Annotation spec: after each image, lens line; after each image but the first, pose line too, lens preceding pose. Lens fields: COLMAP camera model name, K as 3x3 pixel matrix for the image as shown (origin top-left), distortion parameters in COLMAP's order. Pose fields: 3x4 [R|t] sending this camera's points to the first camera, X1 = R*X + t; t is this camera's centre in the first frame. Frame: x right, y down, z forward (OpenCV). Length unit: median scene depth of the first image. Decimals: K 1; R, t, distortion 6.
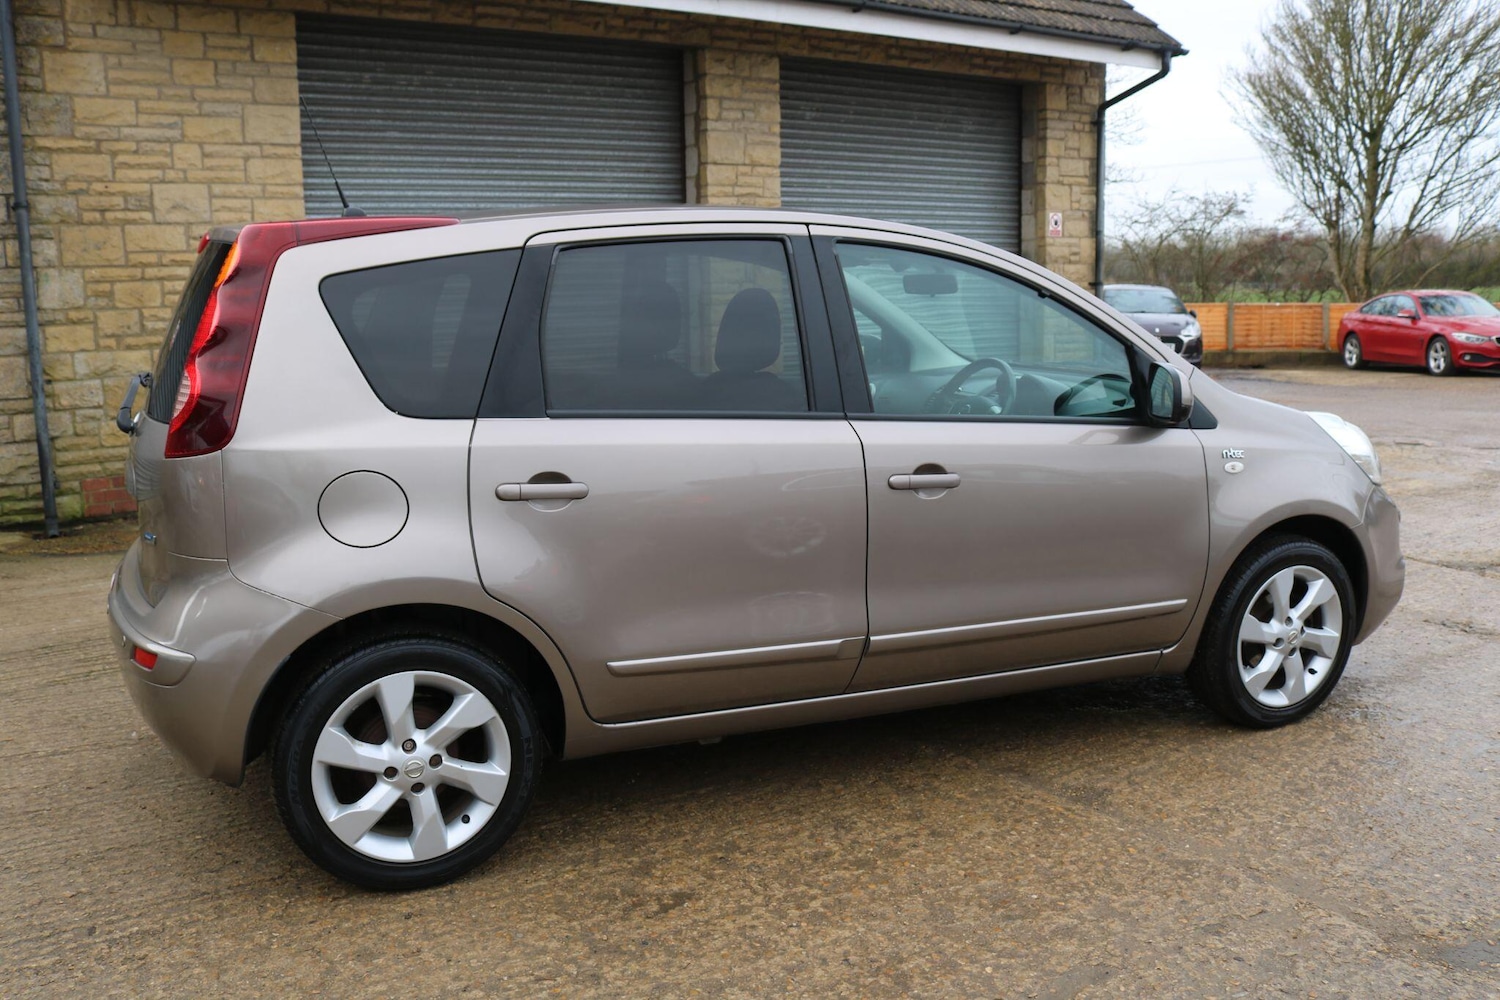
lens RADIAL K [[1322.8, 0, 739.7], [0, 1322.8, 491.2], [0, 0, 1]] dist [-0.150776, 0.130078]
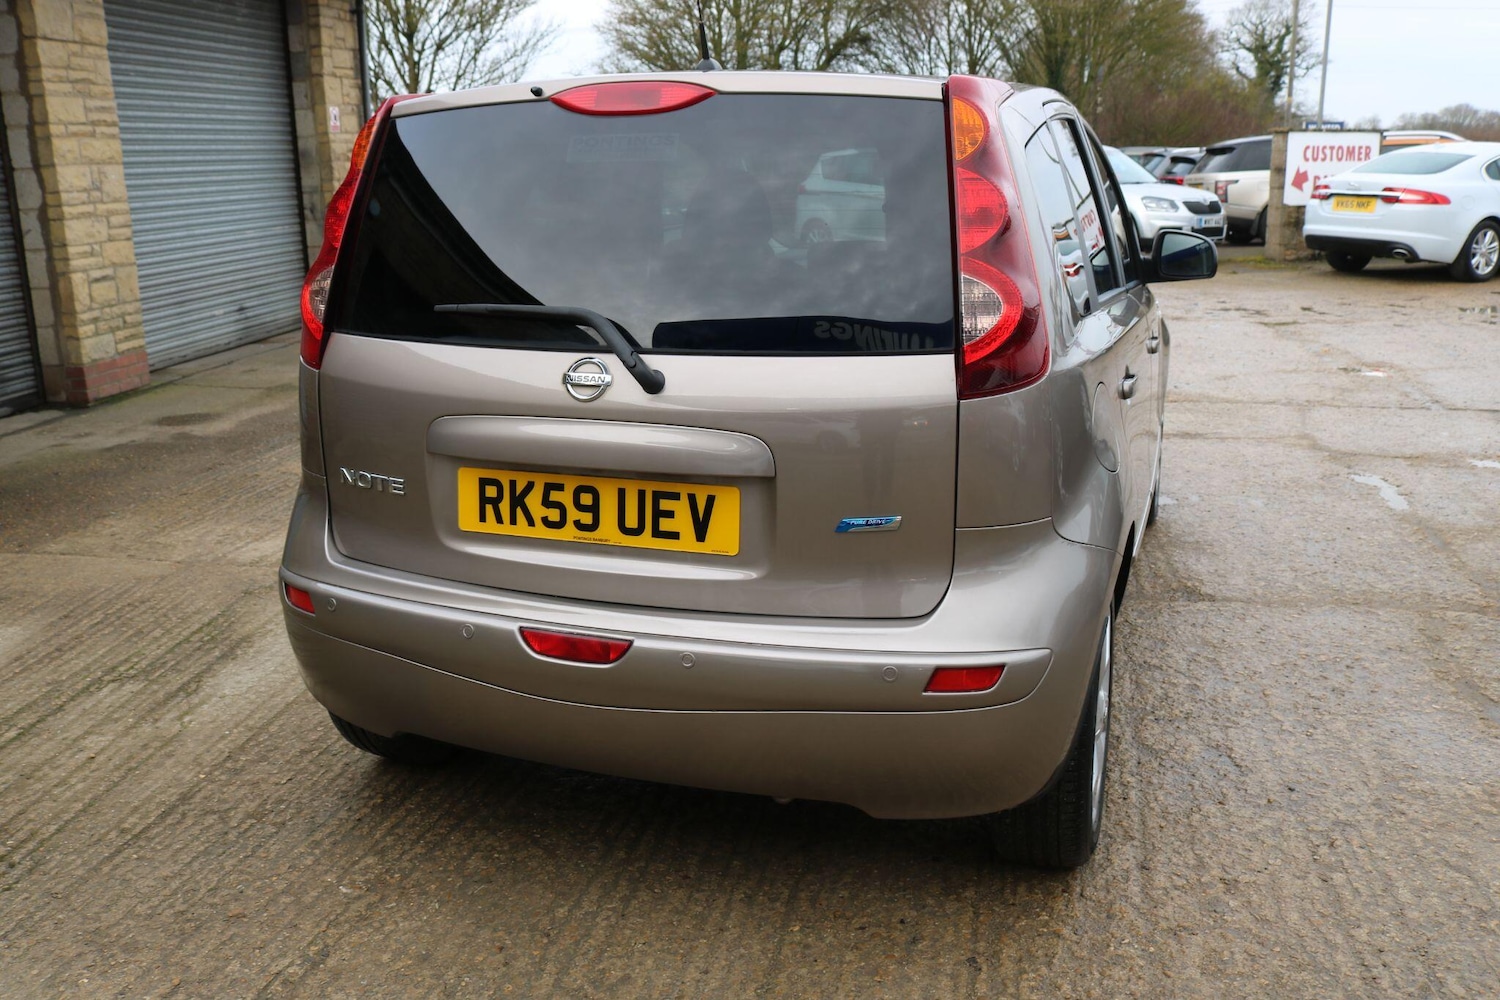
lens RADIAL K [[1322.8, 0, 757.5], [0, 1322.8, 467.5], [0, 0, 1]] dist [-0.150776, 0.130078]
pose [[0.678437, -0.170476, 0.714606, -0.401080], [0.131019, 0.985187, 0.110638, -0.031891], [-0.722882, 0.018566, 0.690722, 0.218253]]
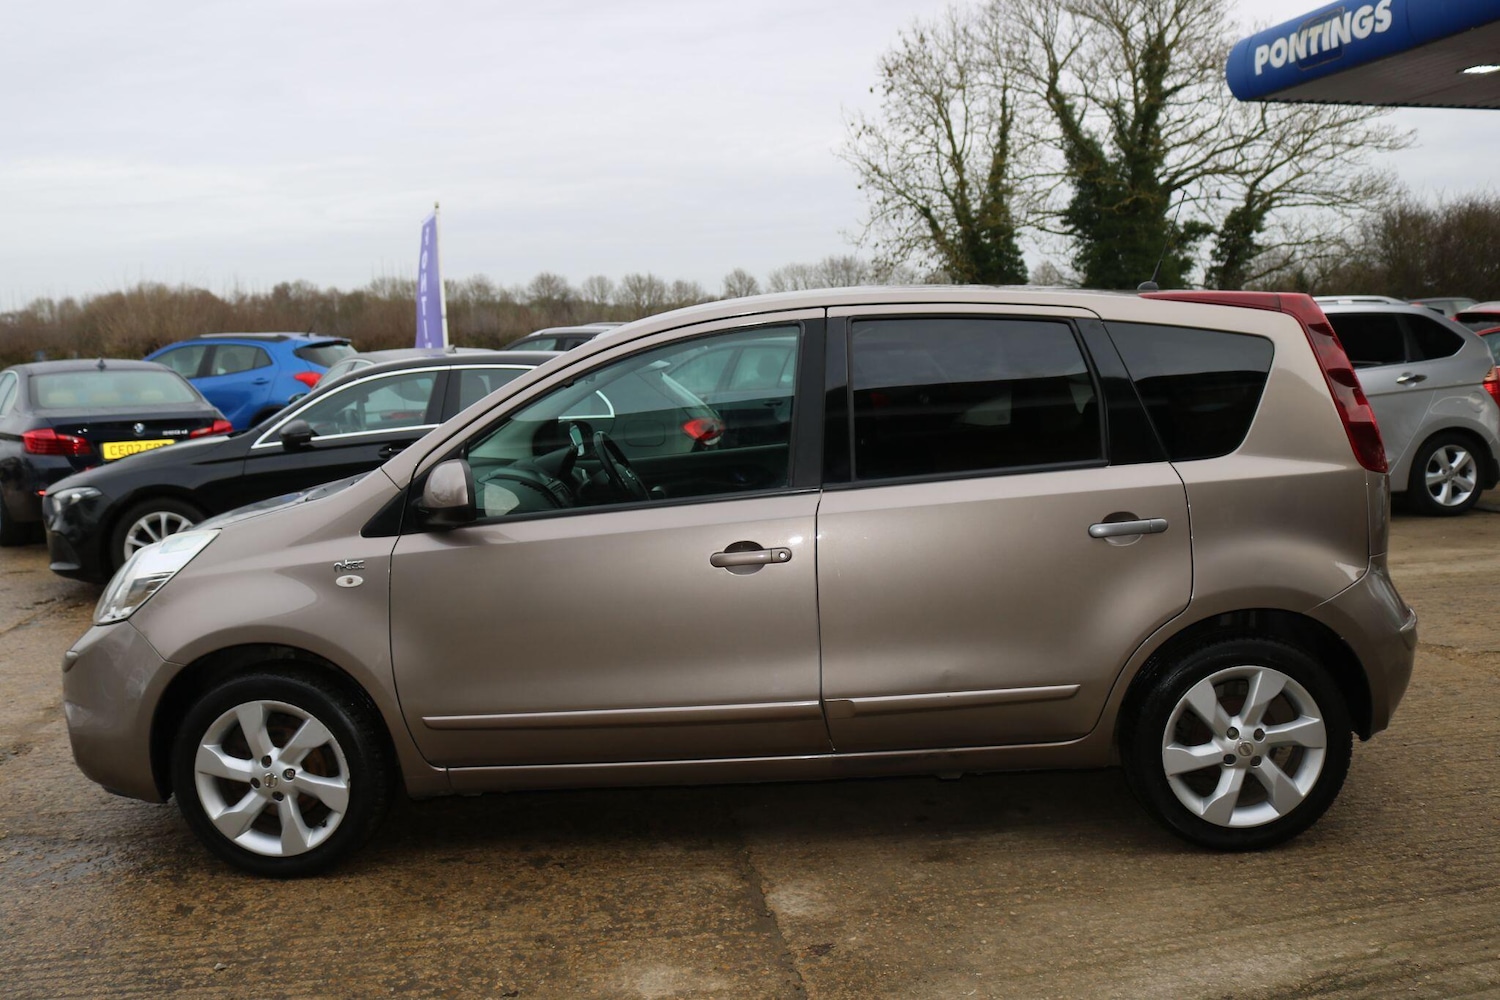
lens RADIAL K [[1322.8, 0, 744.7], [0, 1322.8, 494.8], [0, 0, 1]] dist [-0.150776, 0.130078]
pose [[-0.900932, -0.014704, 0.433711, -0.226237], [0.110754, 0.958538, 0.262562, -0.180156], [-0.419589, 0.284585, -0.861949, 1.047038]]
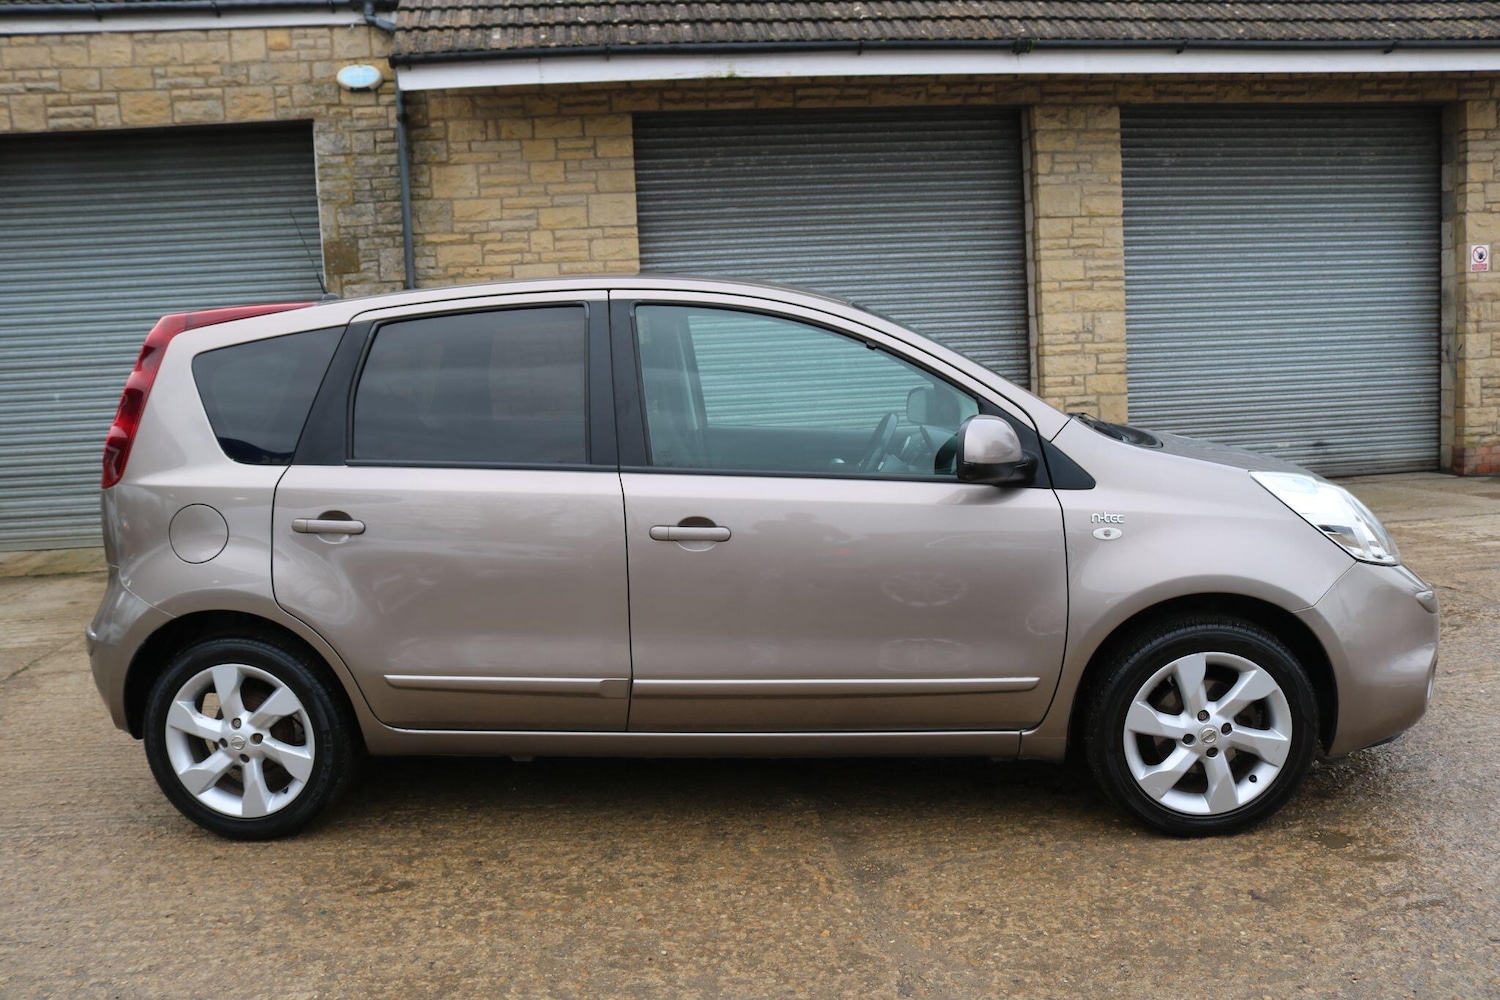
lens RADIAL K [[1248.3, 0, 739.7], [0, 1248.3, 486.3], [0, 0, 1]] dist [-0.156211, 0.127515]
pose [[0.881703, 0.025653, -0.471106, 0.284846], [-0.042441, 0.998785, -0.025045, -0.009778], [0.469891, 0.042077, 0.881721, 0.072829]]
